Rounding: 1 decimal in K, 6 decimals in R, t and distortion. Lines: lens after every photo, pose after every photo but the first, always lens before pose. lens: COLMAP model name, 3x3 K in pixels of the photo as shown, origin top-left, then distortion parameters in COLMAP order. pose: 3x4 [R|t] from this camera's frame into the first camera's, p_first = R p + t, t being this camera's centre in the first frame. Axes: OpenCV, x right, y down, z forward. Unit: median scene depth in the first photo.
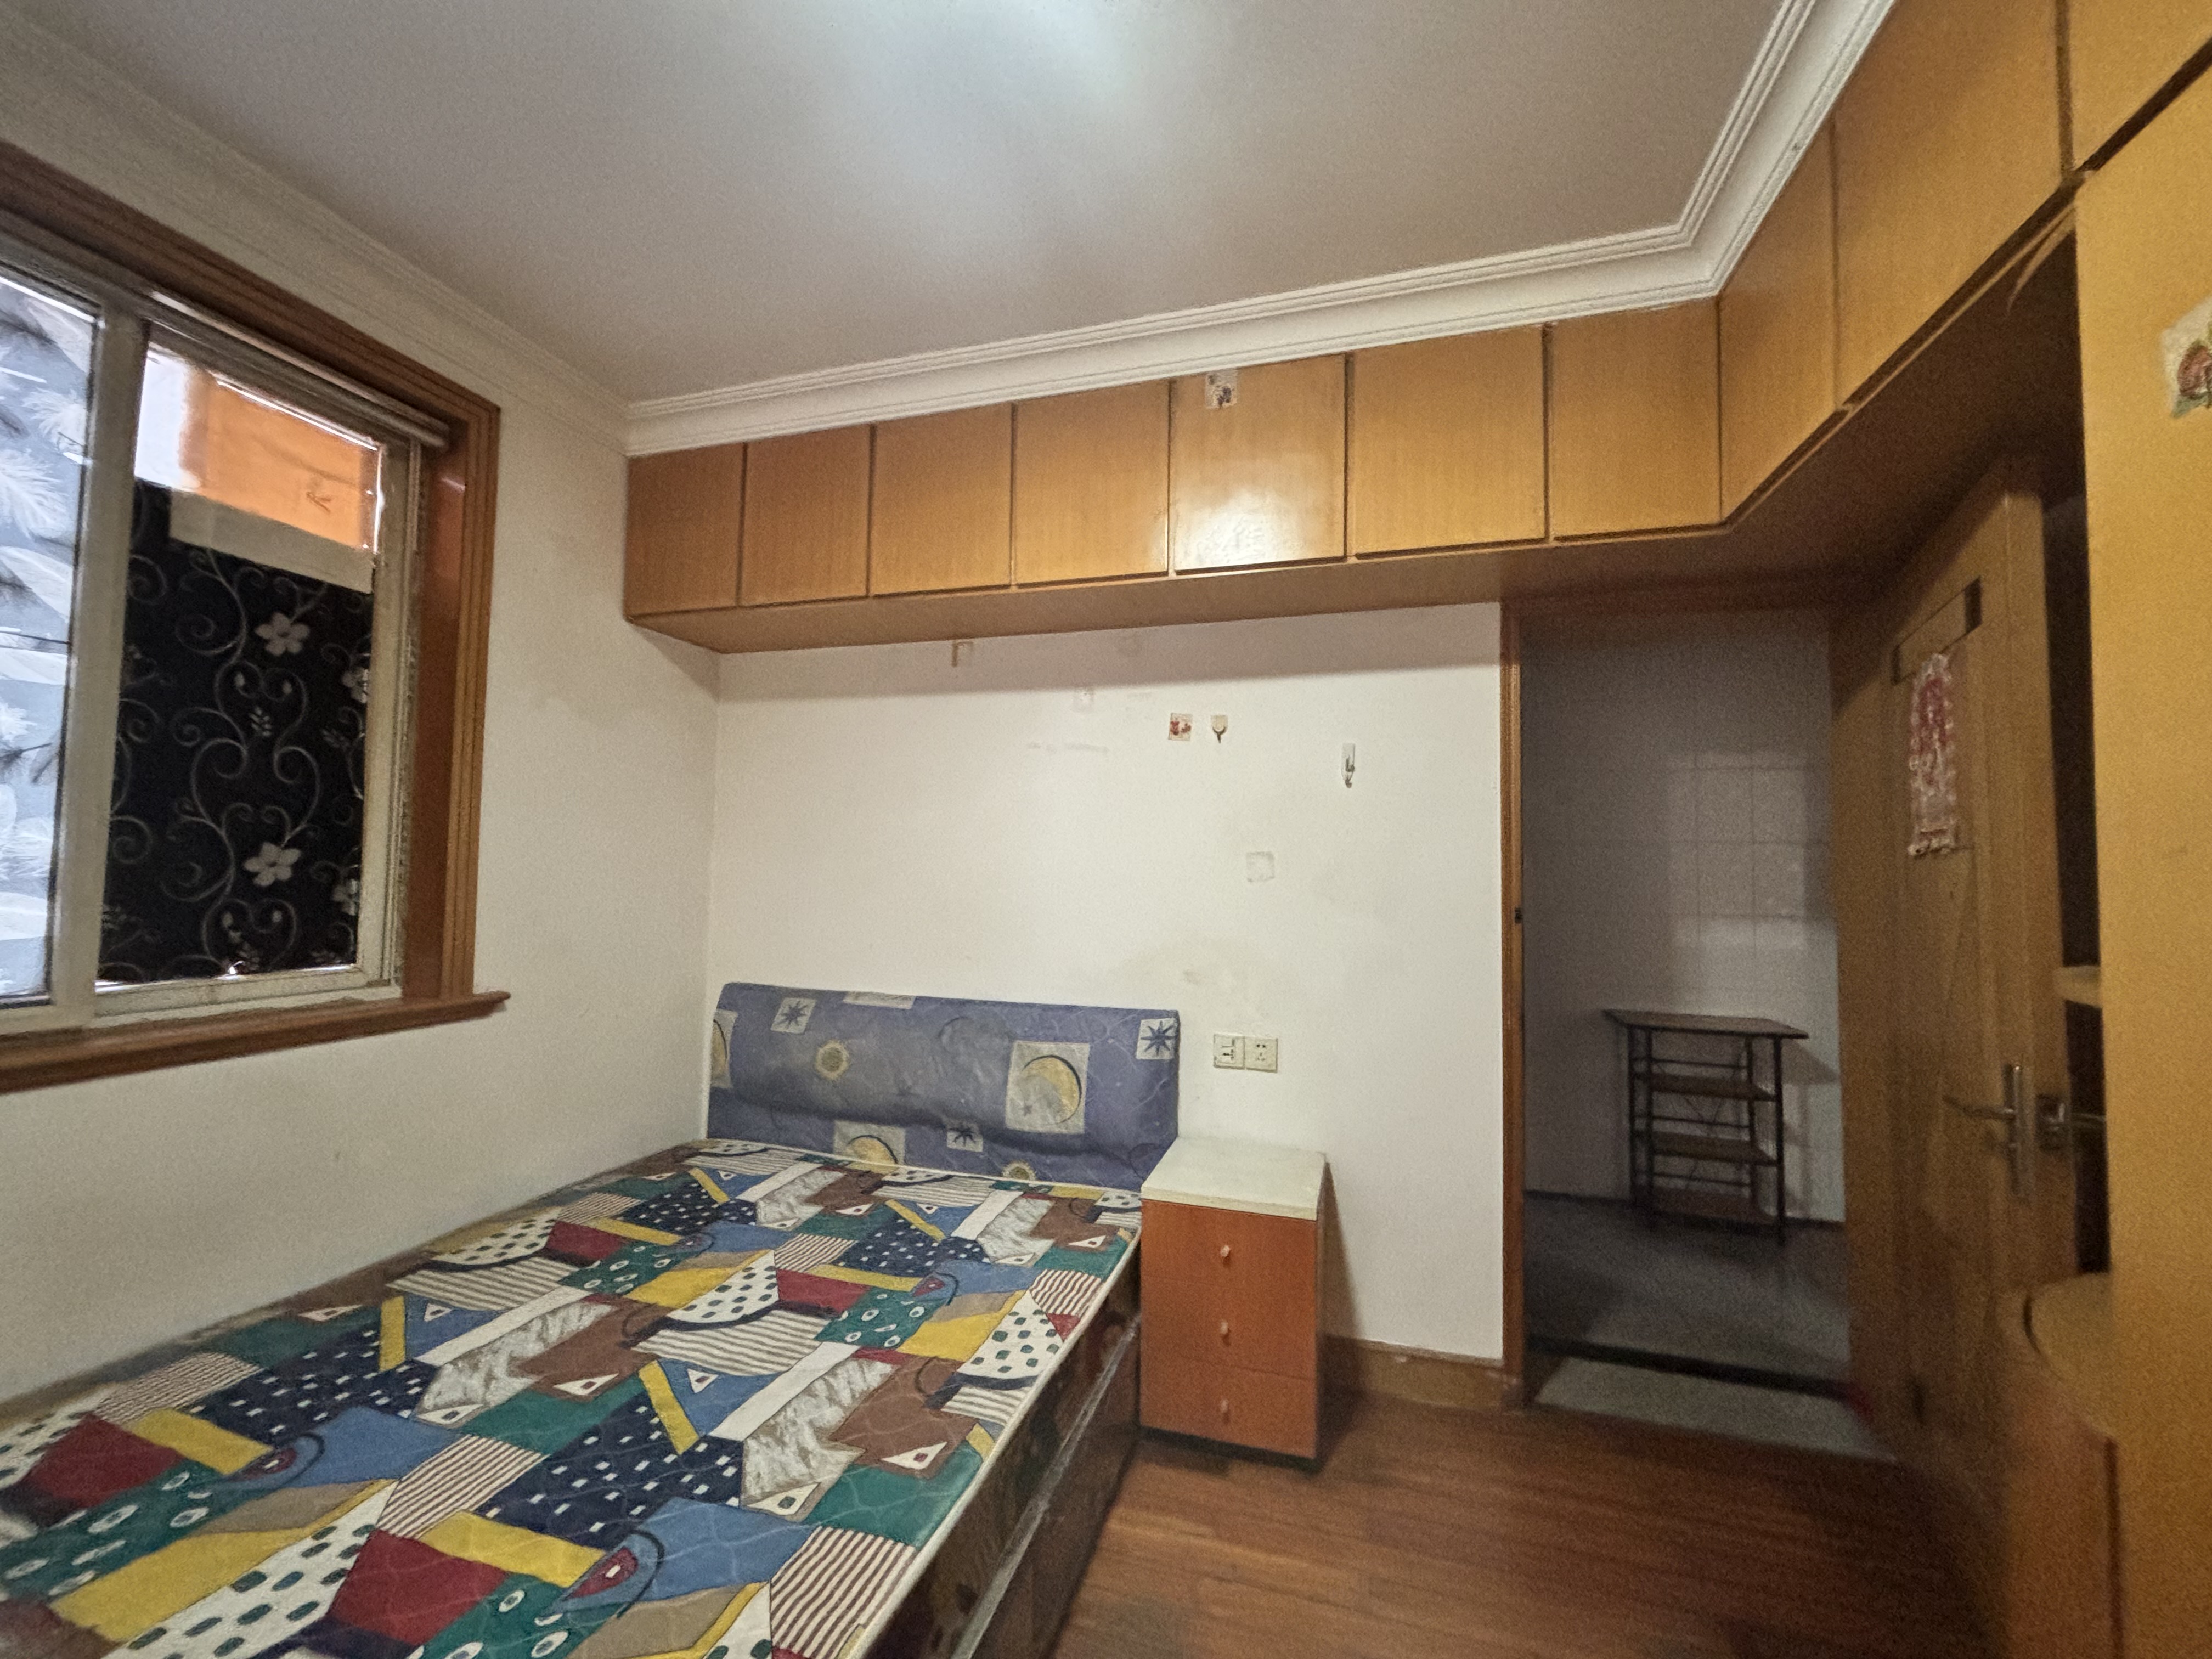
lens RADIAL K [[897.2, 0, 1106.0], [0, 897.2, 829.5], [0, 0, 1]] dist [0.001454, 0.000980]
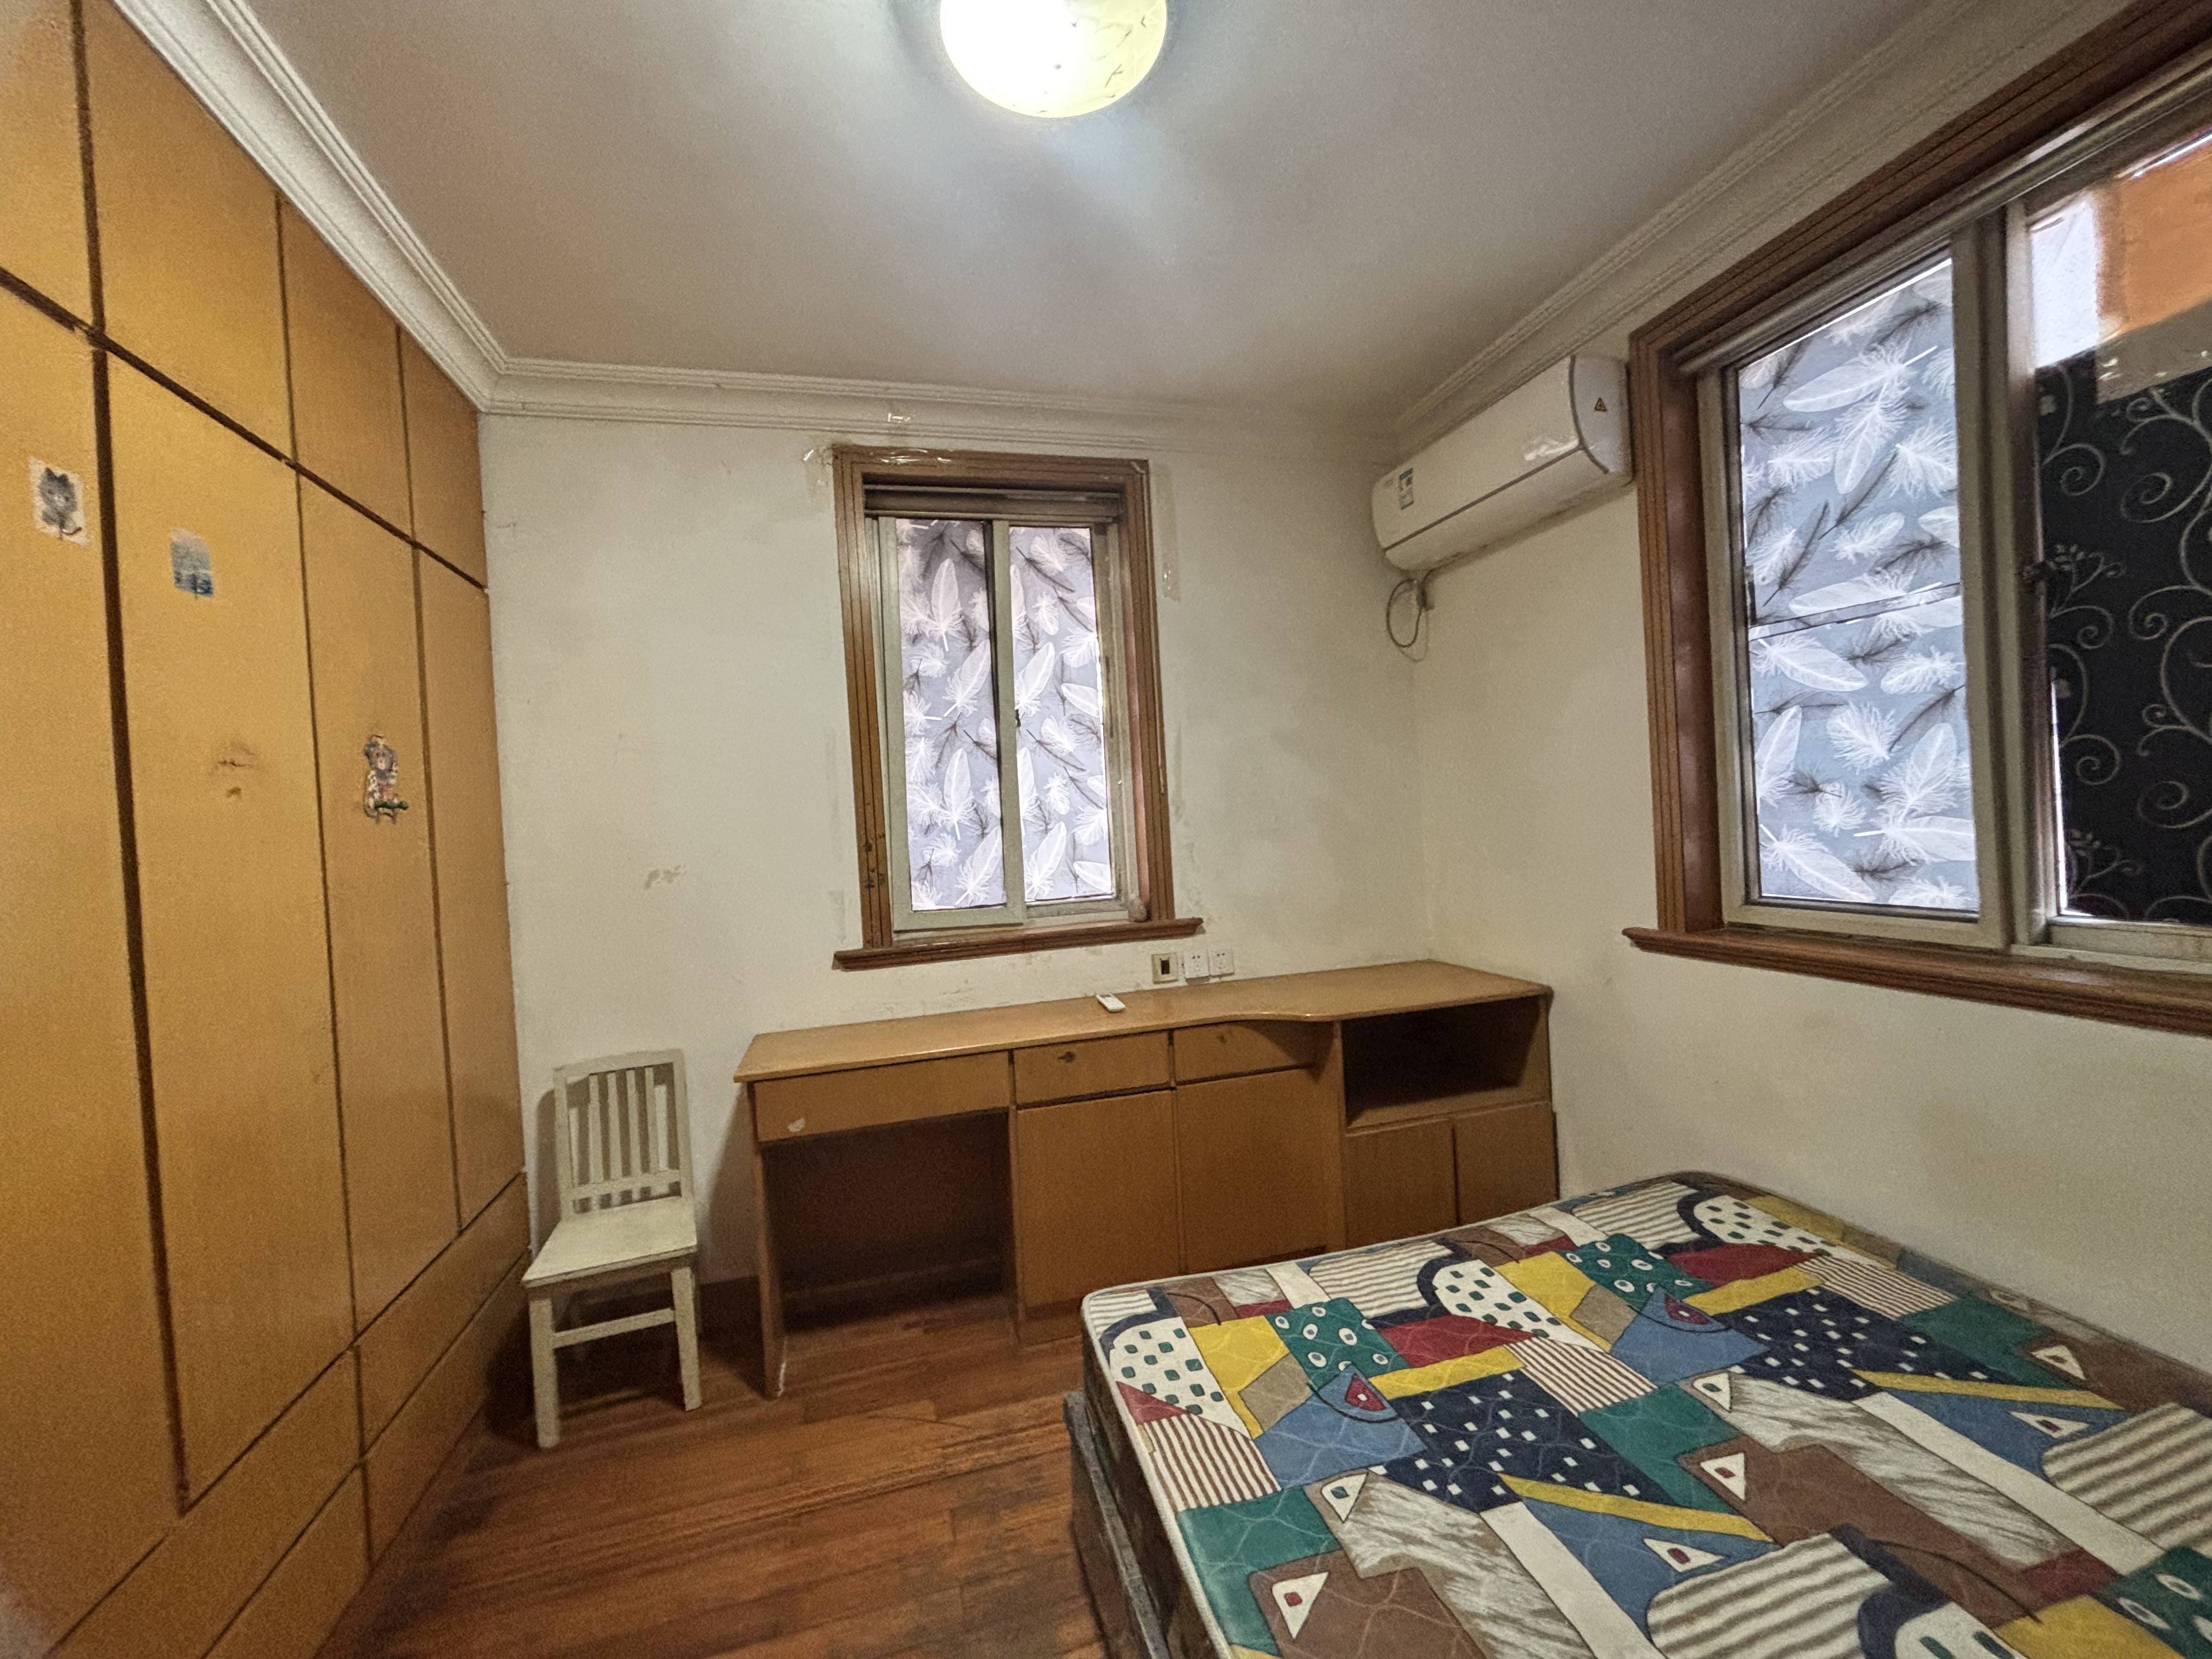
lens RADIAL K [[897.2, 0, 1106.0], [0, 897.2, 829.5], [0, 0, 1]] dist [0.001454, 0.000980]
pose [[-0.850696, 0.037214, -0.524339, 0.214708], [0.067329, 0.996989, -0.038477, 0.044735], [0.521329, -0.068035, -0.850640, 1.129876]]
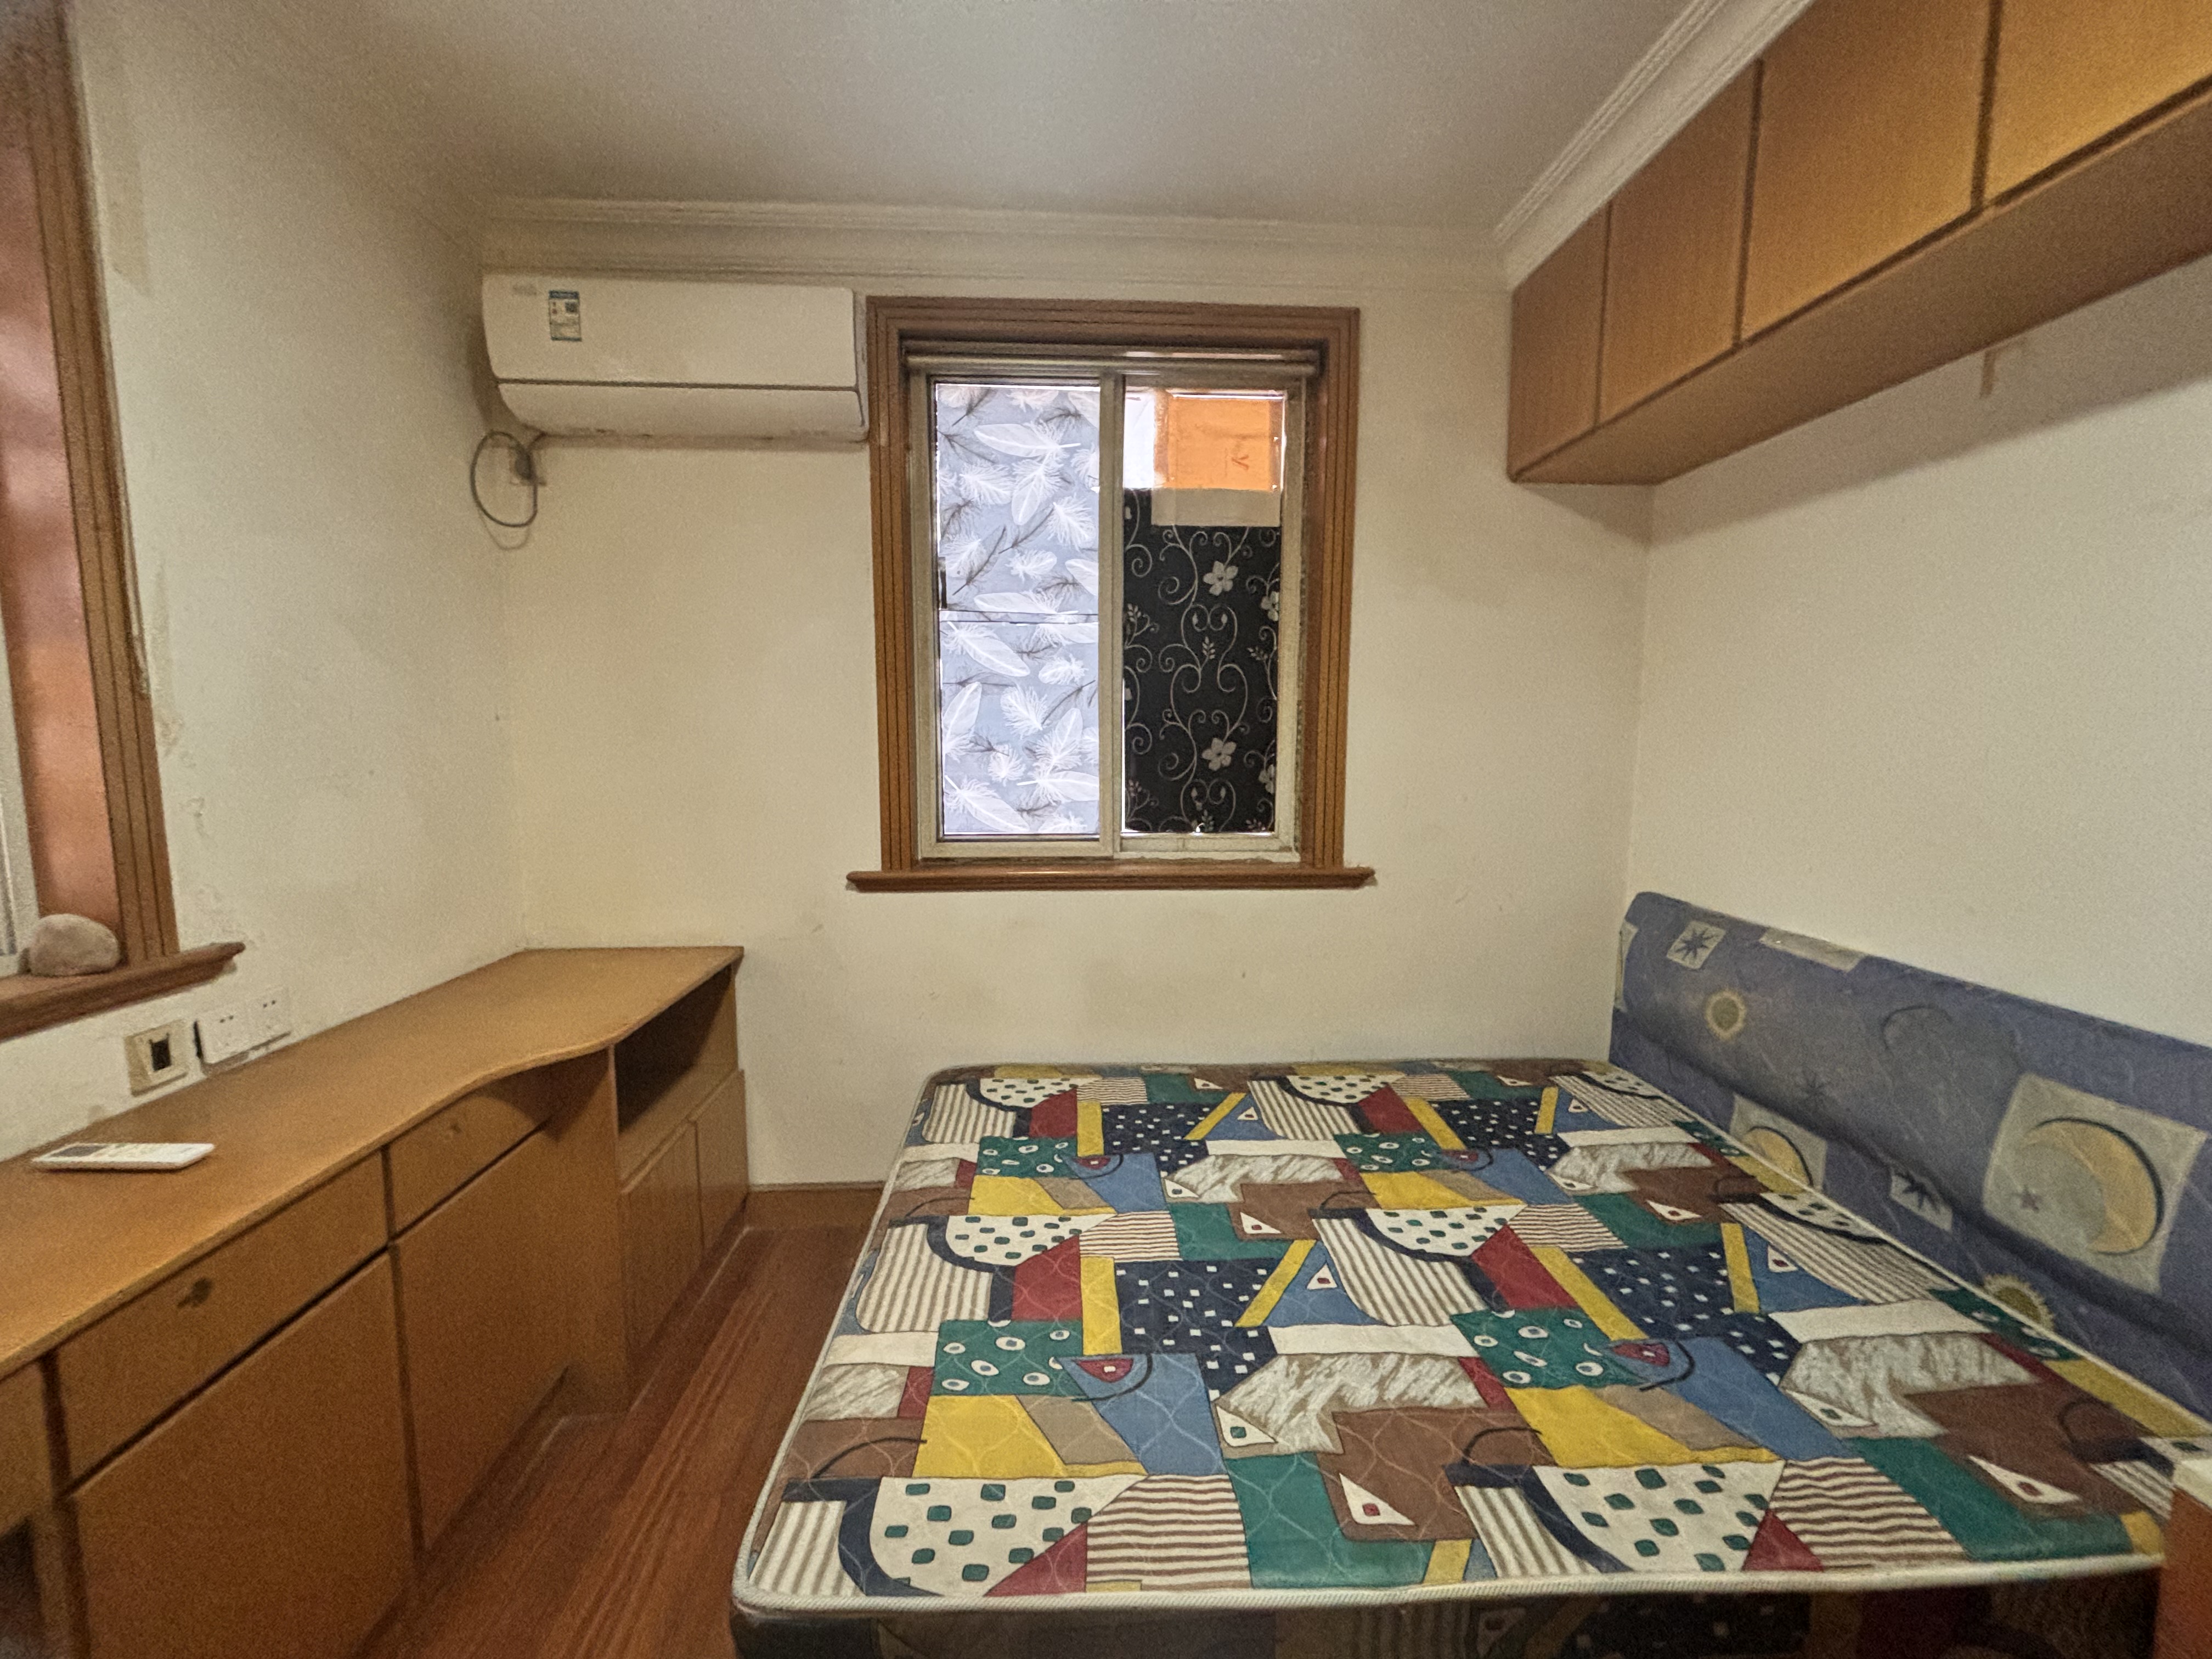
lens RADIAL K [[892.8, 0, 1101.0], [0, 892.8, 834.4], [0, 0, 1]] dist [-0.000791, 0.000684]
pose [[0.332434, 0.090241, -0.938799, 0.285704], [0.050252, 0.992303, 0.113179, -0.001801], [0.941787, -0.084801, 0.325341, 0.395188]]
